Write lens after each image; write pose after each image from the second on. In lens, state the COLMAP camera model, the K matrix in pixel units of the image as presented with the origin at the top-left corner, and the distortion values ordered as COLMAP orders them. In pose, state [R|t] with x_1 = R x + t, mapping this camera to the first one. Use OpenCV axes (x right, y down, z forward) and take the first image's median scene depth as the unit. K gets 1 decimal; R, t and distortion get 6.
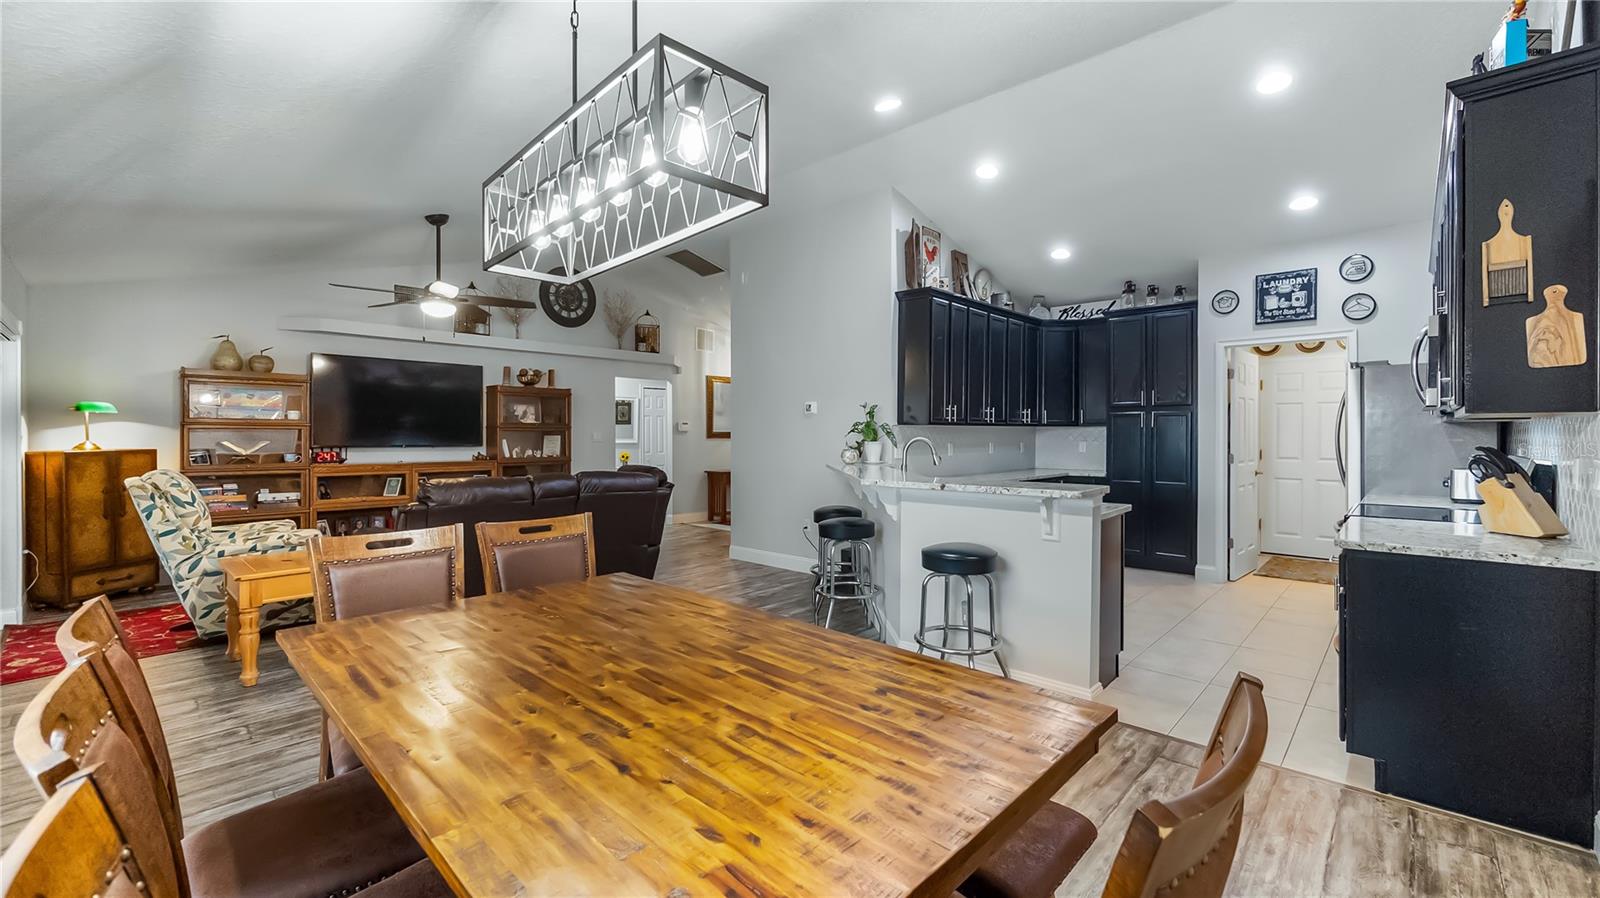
lens RADIAL K [[649.3, 0, 802.2], [0, 649.3, 436.2], [0, 0, 1]] dist [-0.008774, 0.000746]
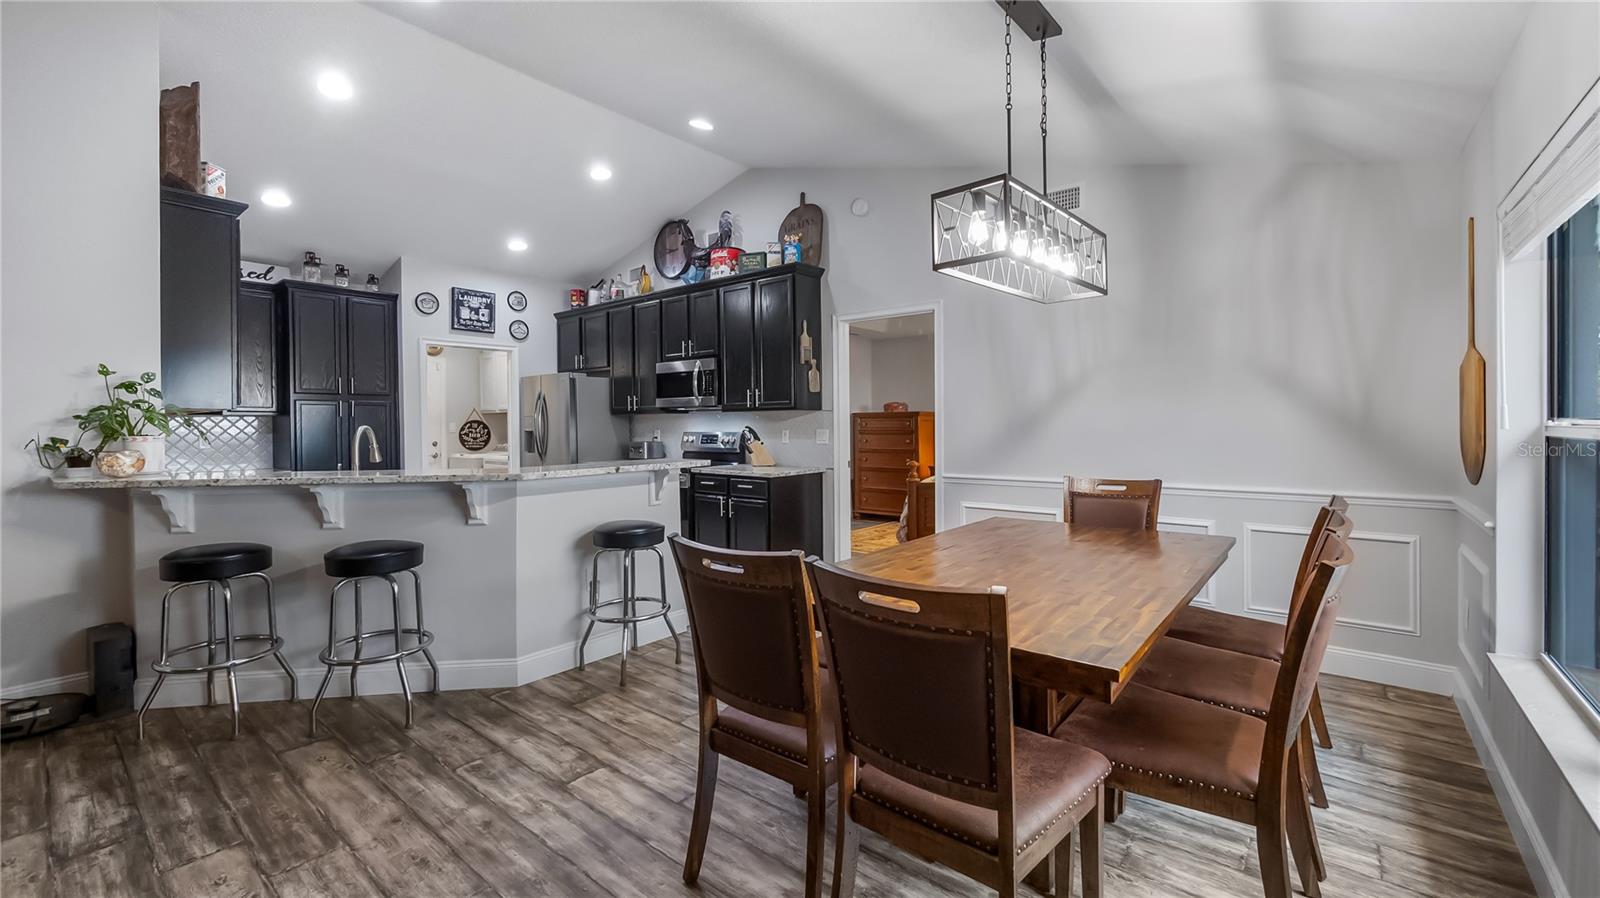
lens RADIAL K [[649.3, 0, 811.3], [0, 649.3, 429.7], [0, 0, 1]] dist [-0.008774, 0.000746]
pose [[-0.080358, -0.006389, 0.996746, -0.496065], [0.014234, 0.999870, 0.007557, 0.006554], [-0.996664, 0.014795, -0.080257, 0.455874]]
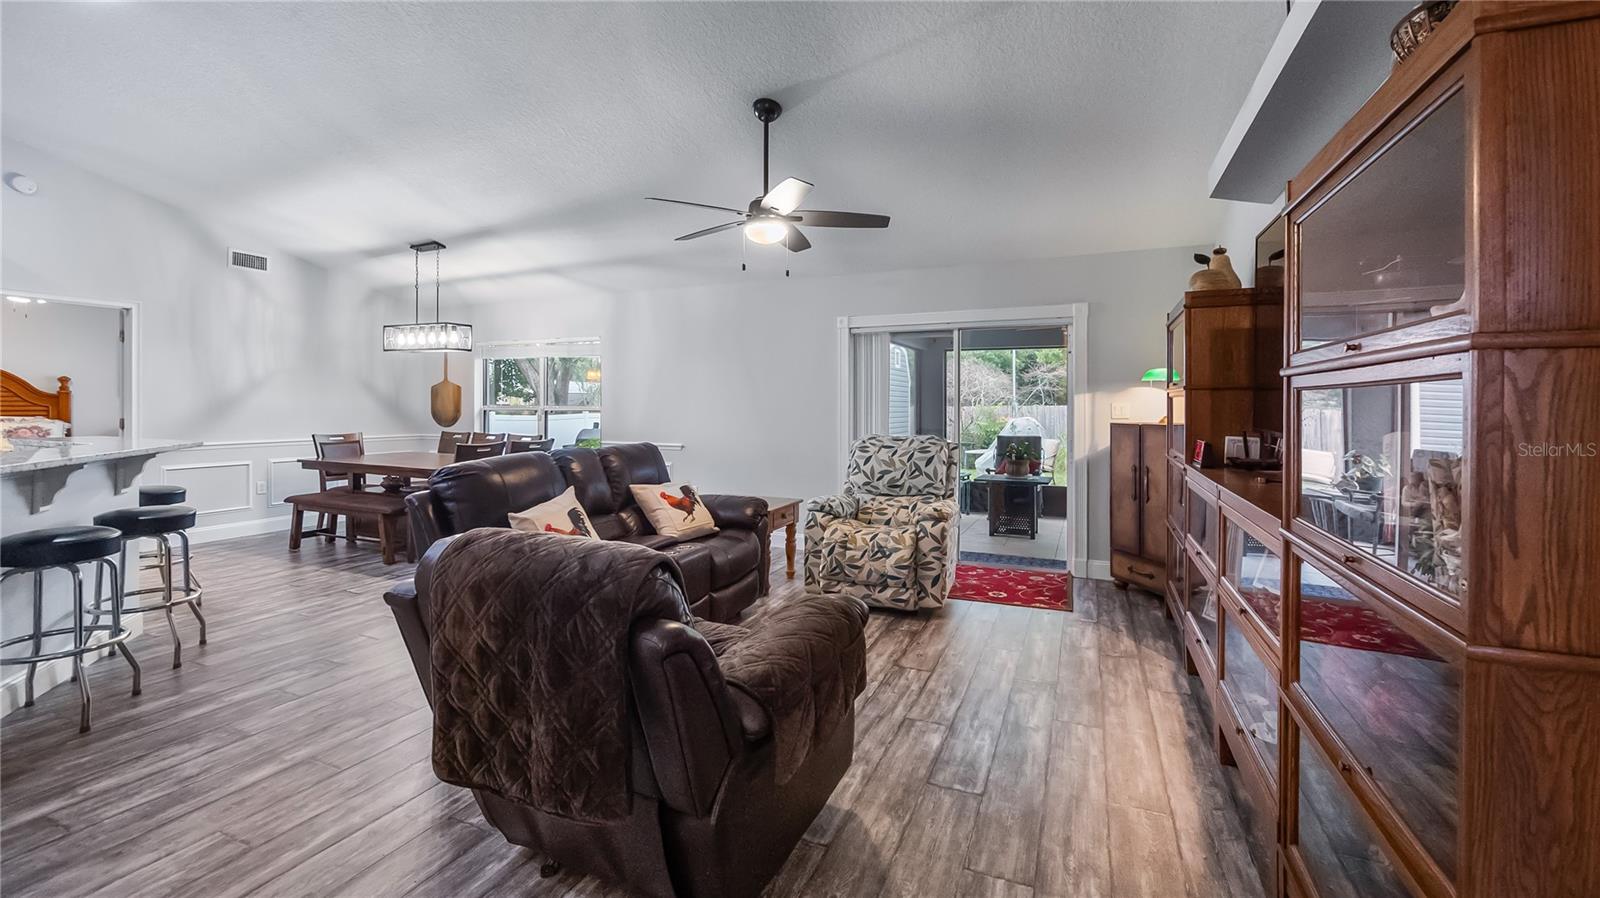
lens RADIAL K [[649.3, 0, 803.0], [0, 649.3, 413.8], [0, 0, 1]] dist [-0.008774, 0.000746]
pose [[-0.938263, 0.002041, -0.345917, -0.311401], [-0.006427, 0.999707, 0.023330, -0.009148], [0.345863, 0.024113, -0.937975, 1.528265]]
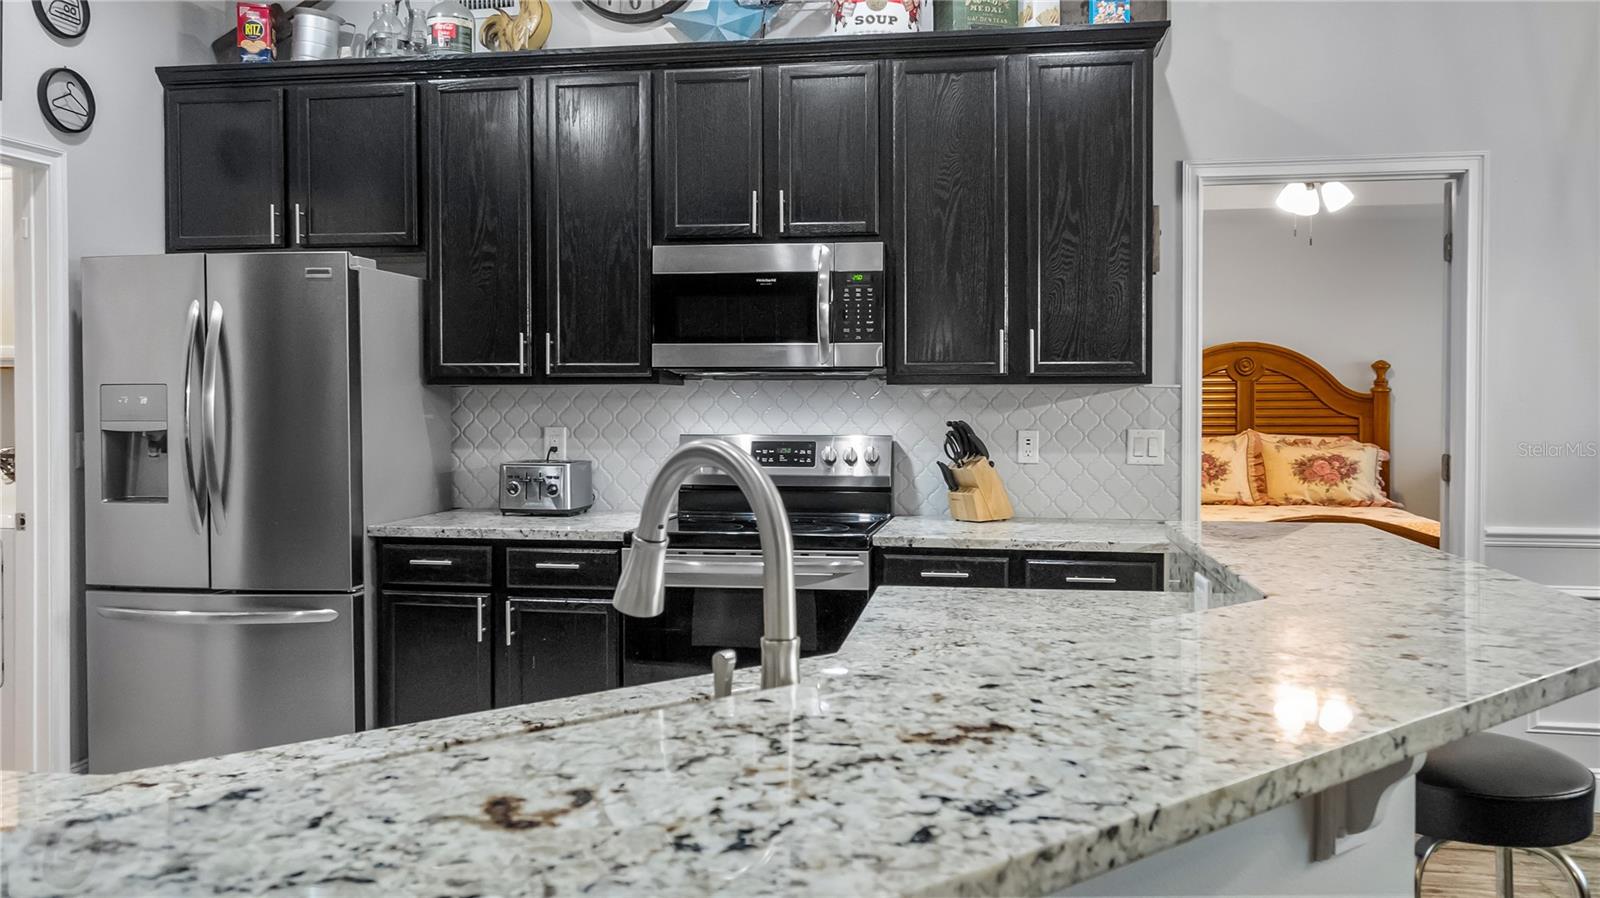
lens RADIAL K [[1185.6, 0, 841.1], [0, 1185.6, 417.6], [0, 0, 1]] dist [-0.005754, 0.016911]
pose [[-0.570192, -0.010264, 0.821447, -0.046476], [0.004233, 0.999872, 0.015431, -0.006293], [-0.821501, 0.012276, -0.570076, 0.937215]]
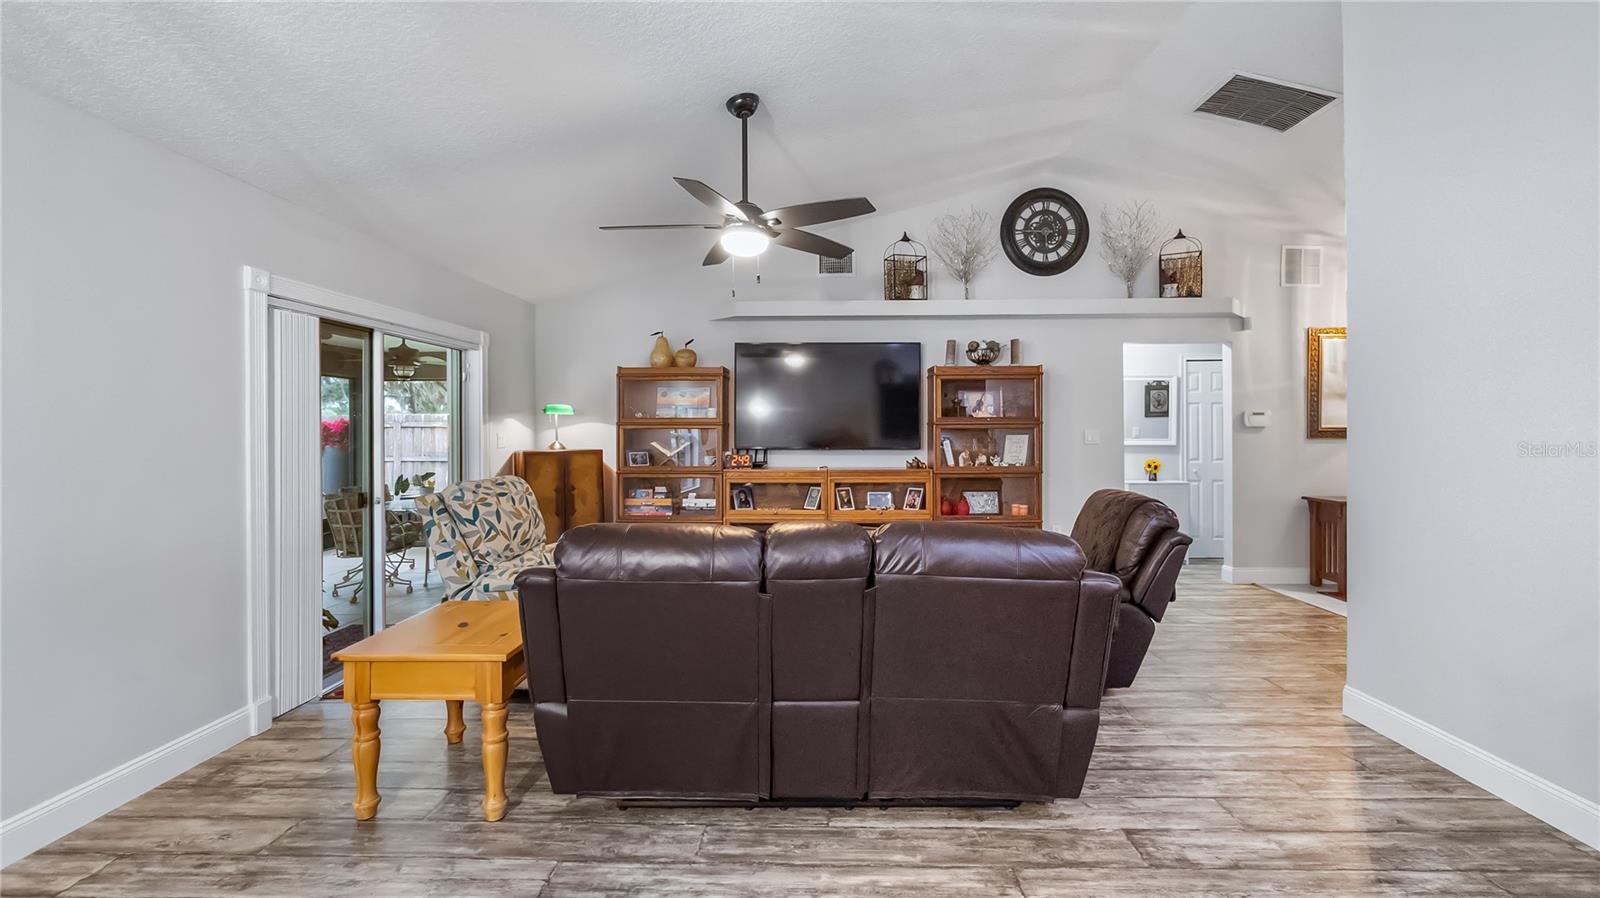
lens RADIAL K [[649.3, 0, 804.3], [0, 649.3, 427.7], [0, 0, 1]] dist [-0.008774, 0.000746]
pose [[0.665951, -0.005859, -0.745972, -0.034667], [0.000793, 0.999974, -0.007146, -0.006059], [0.745995, 0.004167, 0.665939, 0.546483]]
